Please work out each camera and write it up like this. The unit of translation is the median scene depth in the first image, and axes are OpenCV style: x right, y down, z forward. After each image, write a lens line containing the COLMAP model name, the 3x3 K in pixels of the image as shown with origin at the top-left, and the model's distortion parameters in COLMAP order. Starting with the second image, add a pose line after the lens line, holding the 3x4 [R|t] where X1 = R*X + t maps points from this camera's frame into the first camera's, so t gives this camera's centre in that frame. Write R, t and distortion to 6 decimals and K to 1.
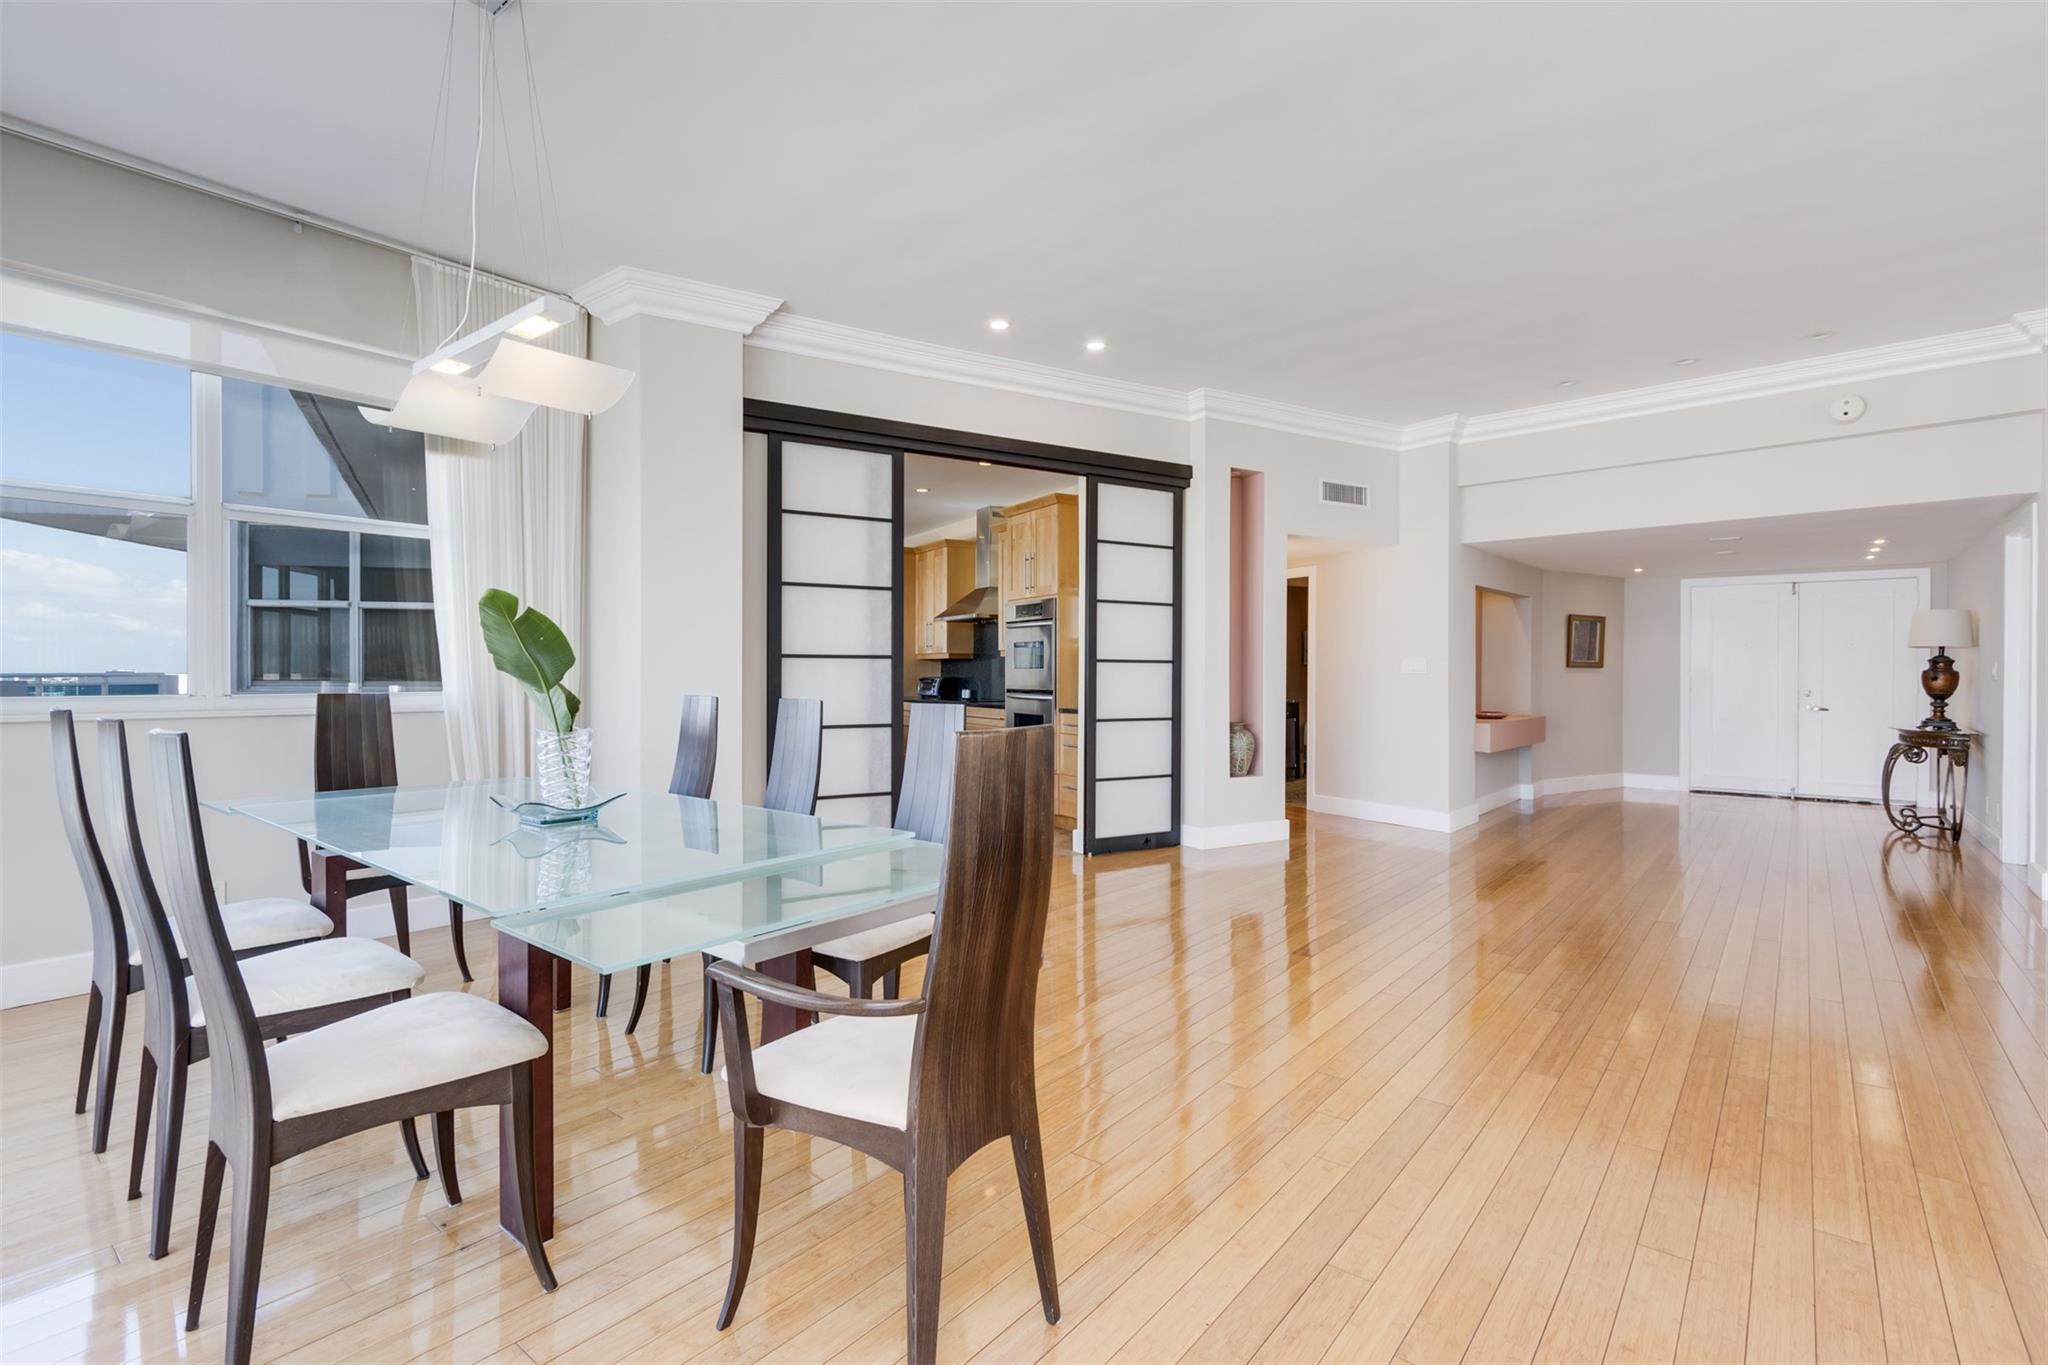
lens RADIAL K [[966.2, 0, 1023.4], [0, 966.2, 674.6], [0, 0, 1]] dist [0.007877, -0.000211]
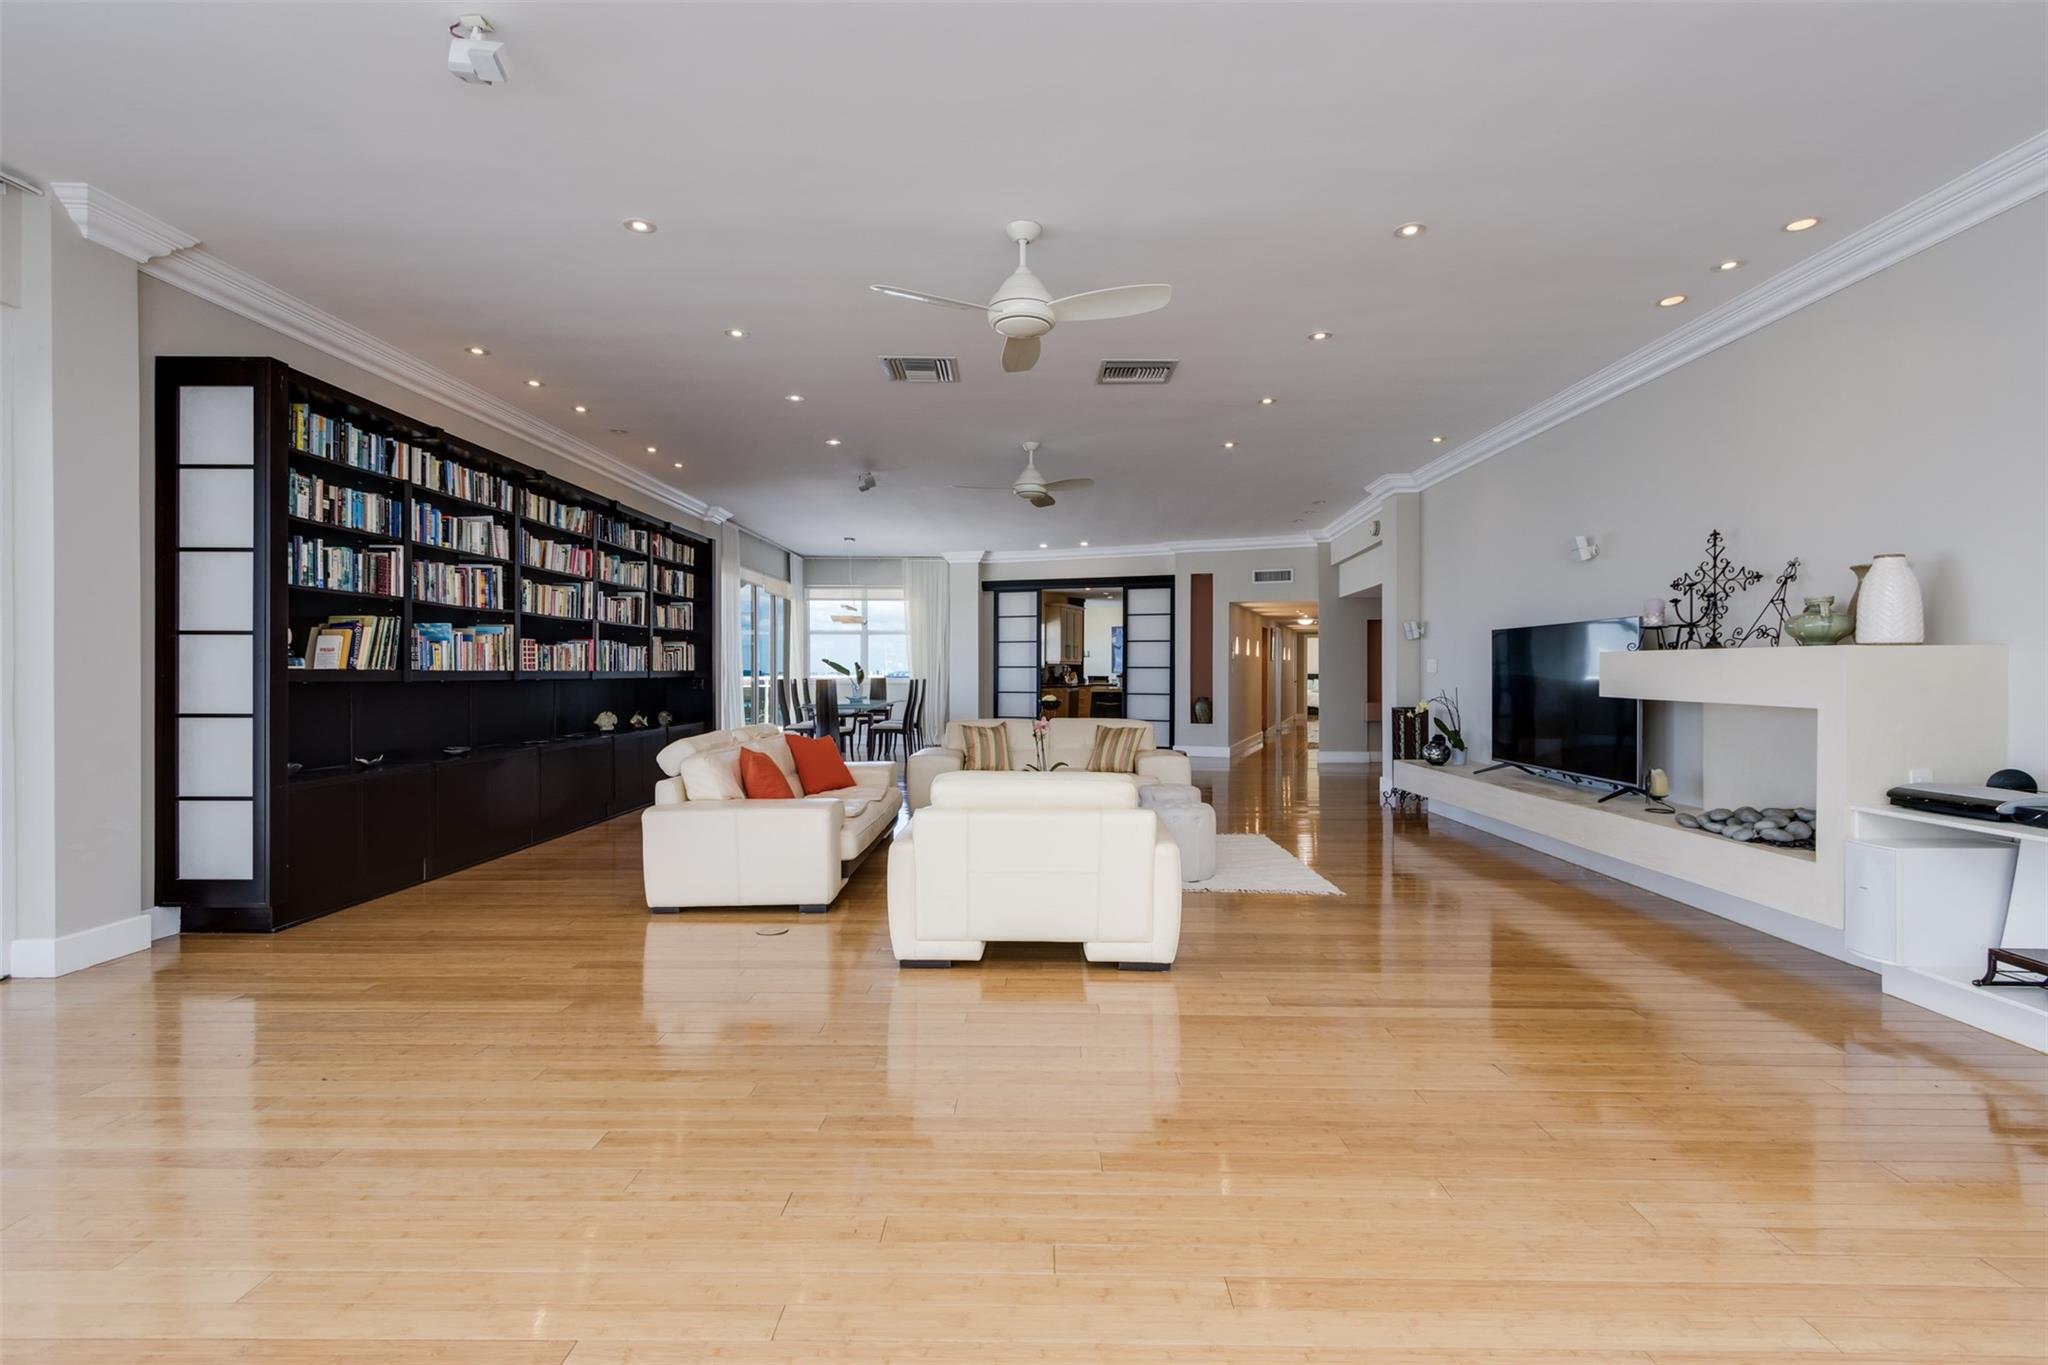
lens RADIAL K [[966.2, 0, 1023.4], [0, 966.2, 674.6], [0, 0, 1]] dist [0.007877, -0.000211]
pose [[0.607452, -0.000336, -0.794356, 1.926687], [-0.001223, 0.999998, -0.001357, 0.006555], [0.794356, 0.001796, 0.607450, -0.643861]]
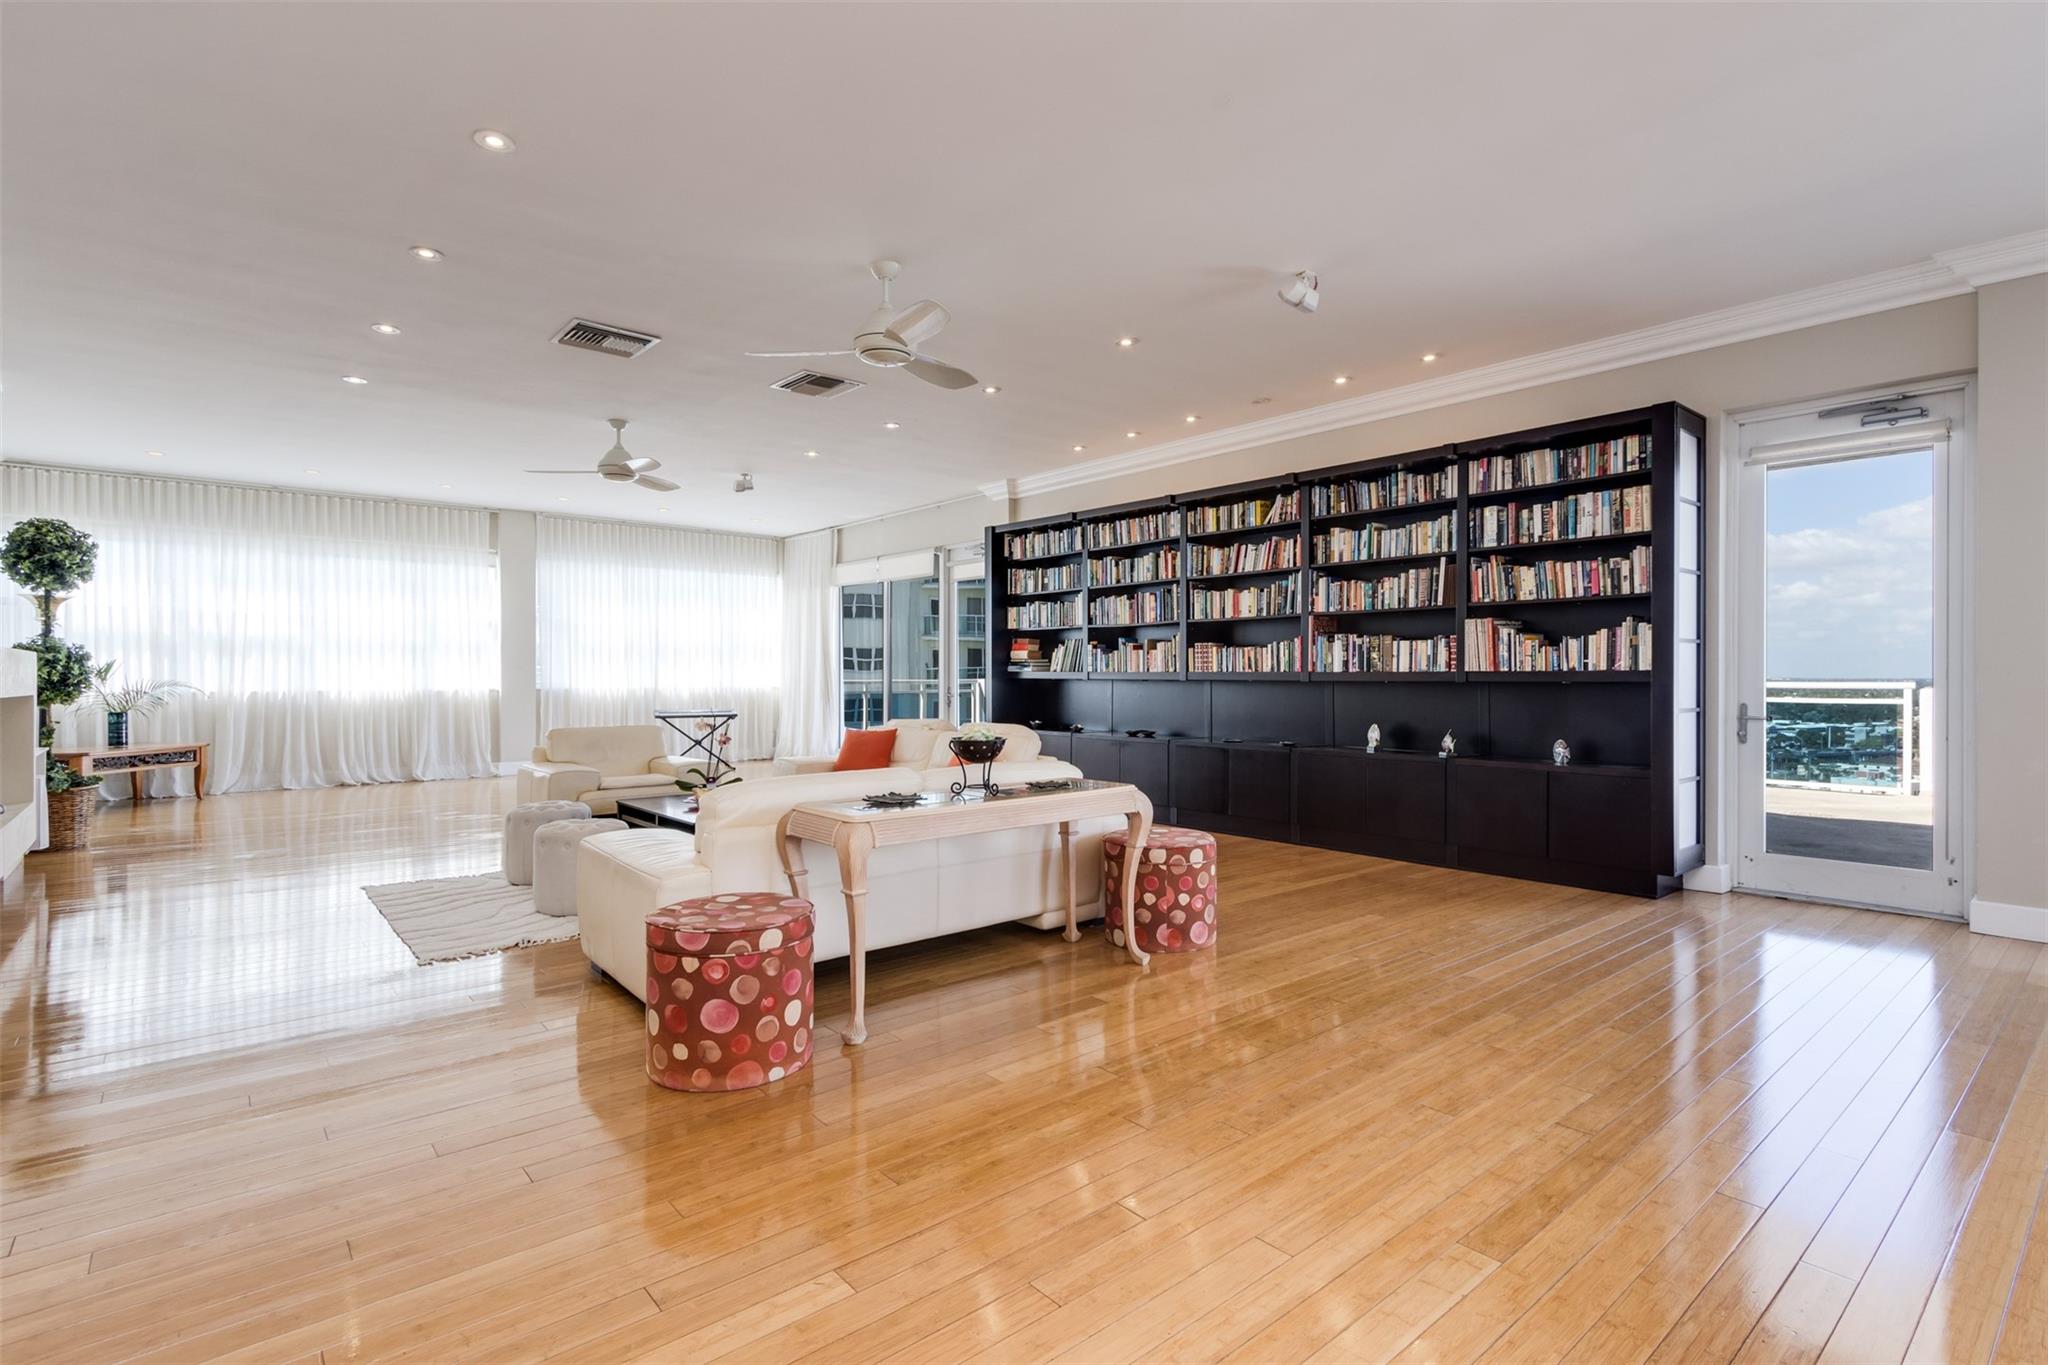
lens RADIAL K [[966.2, 0, 1023.4], [0, 966.2, 674.6], [0, 0, 1]] dist [0.007877, -0.000211]
pose [[-0.981145, -0.004370, 0.193223, 0.530394], [-0.003694, 0.999986, 0.003857, 0.000827], [-0.193237, 0.003070, -0.981147, 0.969635]]
